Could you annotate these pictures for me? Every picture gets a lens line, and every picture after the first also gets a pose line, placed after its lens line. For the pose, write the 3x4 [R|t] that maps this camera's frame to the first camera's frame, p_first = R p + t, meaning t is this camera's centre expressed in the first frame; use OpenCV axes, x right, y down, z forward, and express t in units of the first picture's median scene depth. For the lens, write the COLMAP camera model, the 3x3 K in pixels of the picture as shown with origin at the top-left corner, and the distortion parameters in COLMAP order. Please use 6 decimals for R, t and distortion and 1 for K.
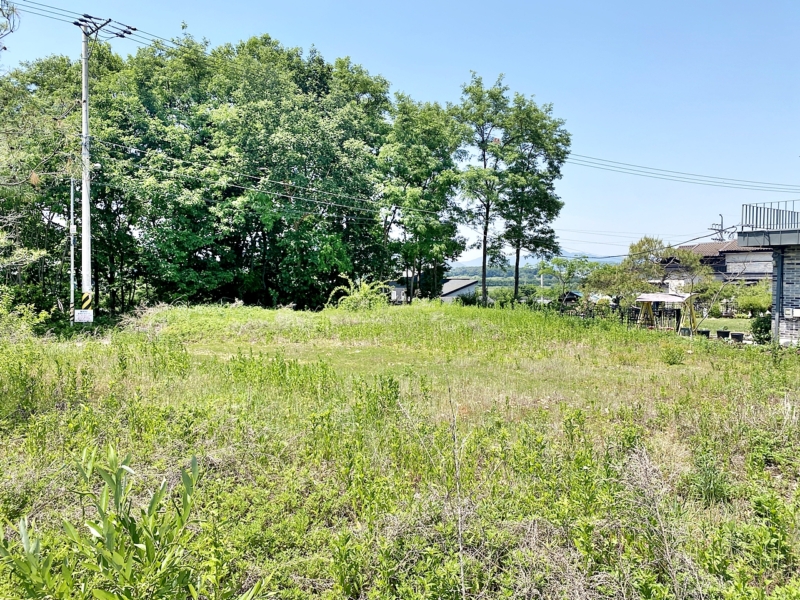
lens RADIAL K [[609.4, 0, 400.0], [0, 609.4, 300.0], [0, 0, 1]] dist [0.003085, 0.000817]
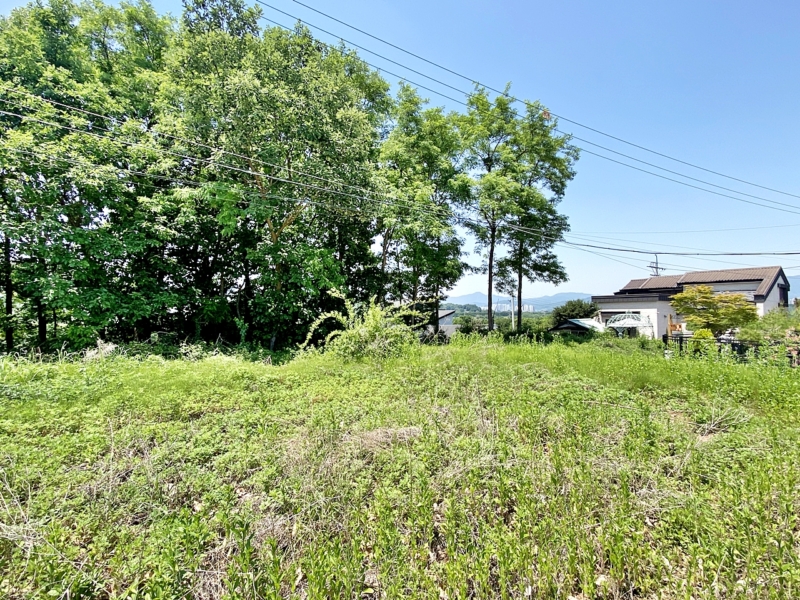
lens RADIAL K [[401.7, 0, 378.8], [0, 401.7, 302.2], [0, 0, 1]] dist [0.034407, 0.000033]
pose [[0.999940, -0.005397, 0.009530, -0.043972], [0.005949, 0.998251, -0.058820, -0.007668], [-0.009196, 0.058873, 0.998223, 0.487327]]
